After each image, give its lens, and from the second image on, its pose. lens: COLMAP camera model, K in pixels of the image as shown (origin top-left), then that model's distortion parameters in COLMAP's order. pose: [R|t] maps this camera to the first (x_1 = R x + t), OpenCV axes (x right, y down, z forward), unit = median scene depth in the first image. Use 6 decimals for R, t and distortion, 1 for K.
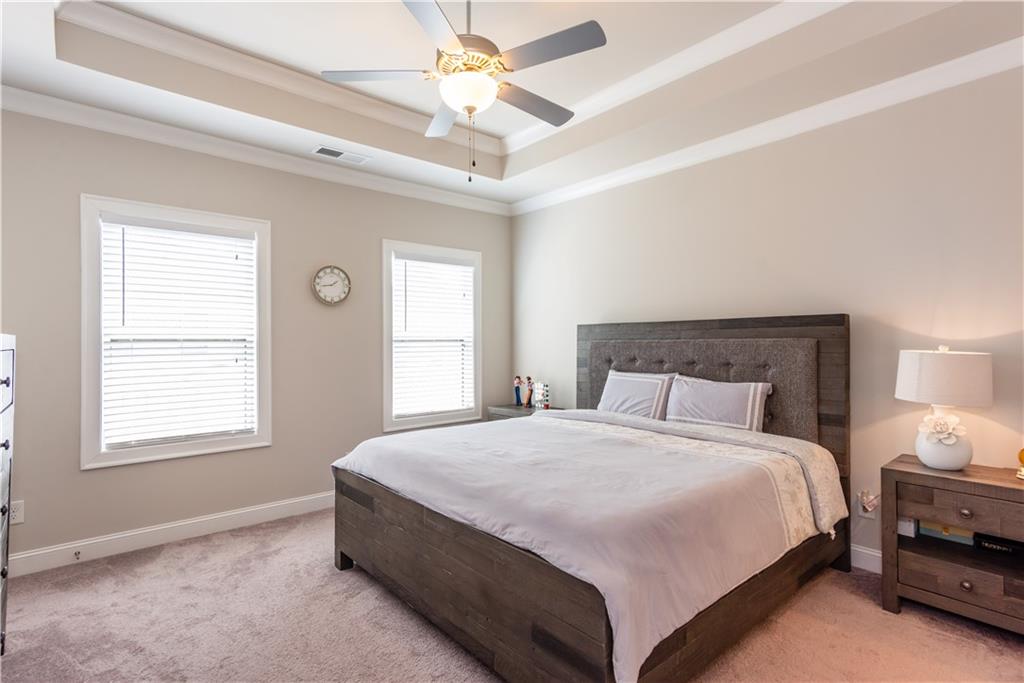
lens RADIAL K [[499.7, 0, 506.2], [0, 499.7, 341.5], [0, 0, 1]] dist [0.011854, 0.001083]
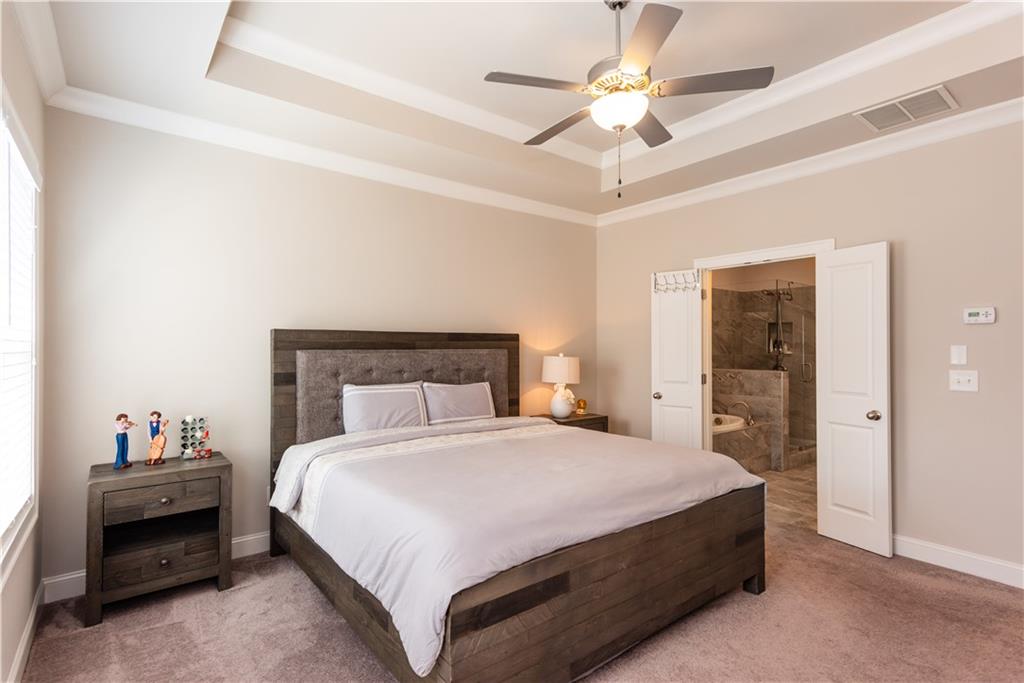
lens RADIAL K [[499.7, 0, 508.7], [0, 499.7, 344.4], [0, 0, 1]] dist [0.011854, 0.001083]
pose [[0.026308, 0.005159, 0.999641, -0.732458], [-0.006506, 0.999966, -0.004990, -0.011102], [-0.999633, -0.006373, 0.026340, 0.788209]]
